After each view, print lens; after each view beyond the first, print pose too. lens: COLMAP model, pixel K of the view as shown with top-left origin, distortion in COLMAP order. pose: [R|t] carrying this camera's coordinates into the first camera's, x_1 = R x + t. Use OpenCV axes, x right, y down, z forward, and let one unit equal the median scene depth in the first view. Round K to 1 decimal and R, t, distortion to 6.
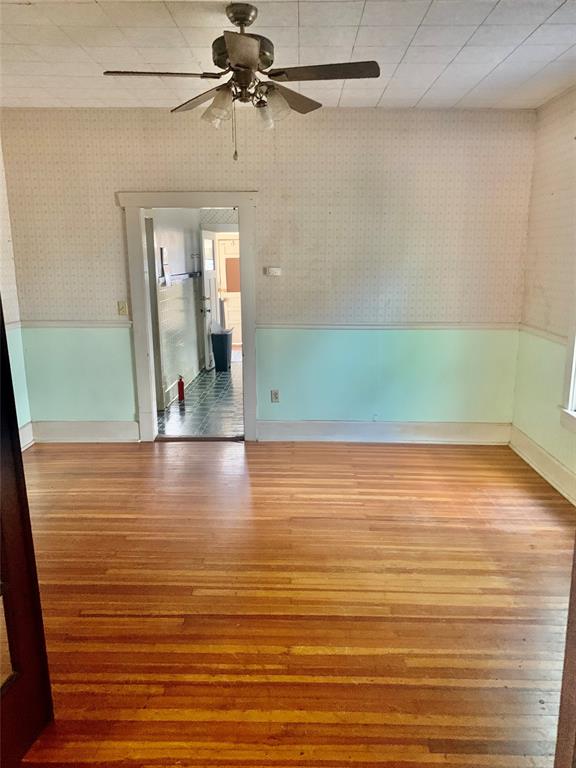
lens RADIAL K [[586.8, 0, 310.5], [0, 586.8, 387.6], [0, 0, 1]] dist [0.049865, -0.046122]
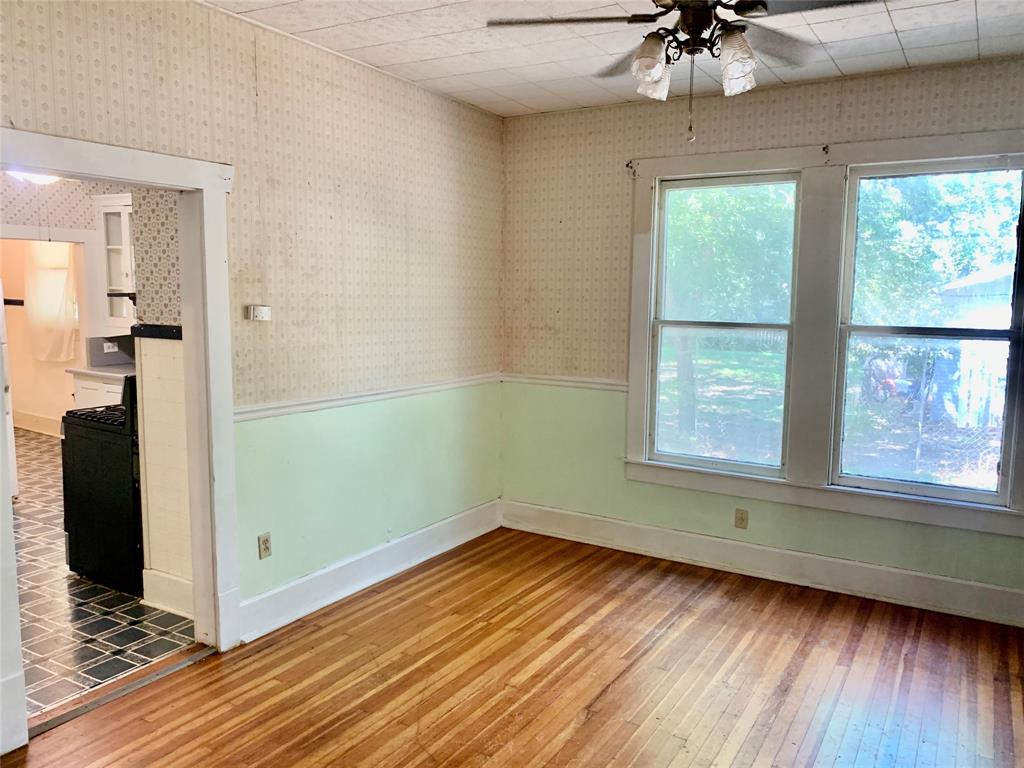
lens RADIAL K [[782.4, 0, 510.9], [0, 782.4, 376.9], [0, 0, 1]] dist [0.049865, -0.046122]
pose [[0.516815, -0.085941, 0.851773, -0.581876], [0.174731, 0.984594, -0.006677, -0.099559], [-0.838076, 0.152282, 0.523869, 0.457195]]
